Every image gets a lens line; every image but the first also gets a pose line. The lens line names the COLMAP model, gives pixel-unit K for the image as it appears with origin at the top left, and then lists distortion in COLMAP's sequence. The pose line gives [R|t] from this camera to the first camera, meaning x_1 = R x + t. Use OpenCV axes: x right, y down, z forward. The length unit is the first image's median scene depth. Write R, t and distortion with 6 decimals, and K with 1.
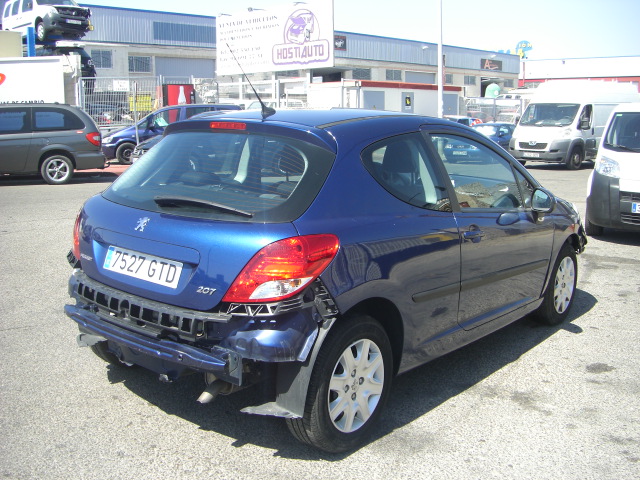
lens RADIAL K [[720.8, 0, 322.3], [0, 720.8, 239.6], [0, 0, 1]] dist [-0.128217, 0.000000]
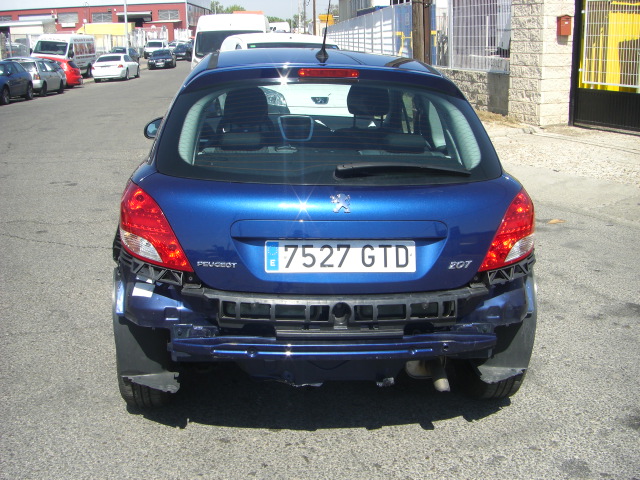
lens RADIAL K [[720.8, 0, 319.4], [0, 720.8, 238.7], [0, 0, 1]] dist [-0.128217, 0.000000]
pose [[0.720620, -0.187364, 0.667534, -0.799271], [0.125113, 0.982129, 0.140602, -0.097361], [-0.681949, -0.017803, 0.731183, 0.439071]]
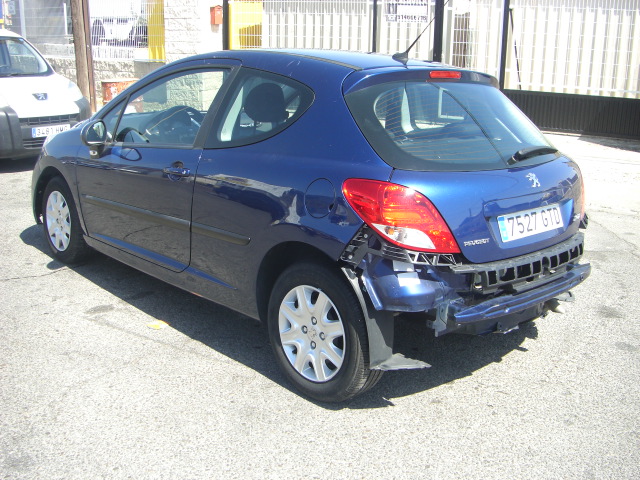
lens RADIAL K [[720.8, 0, 325.9], [0, 720.8, 242.5], [0, 0, 1]] dist [-0.128217, 0.000000]
pose [[0.137479, -0.278363, 0.950586, -1.253203], [0.148205, 0.954676, 0.258127, -0.236267], [-0.979354, 0.105395, 0.172503, 1.118014]]
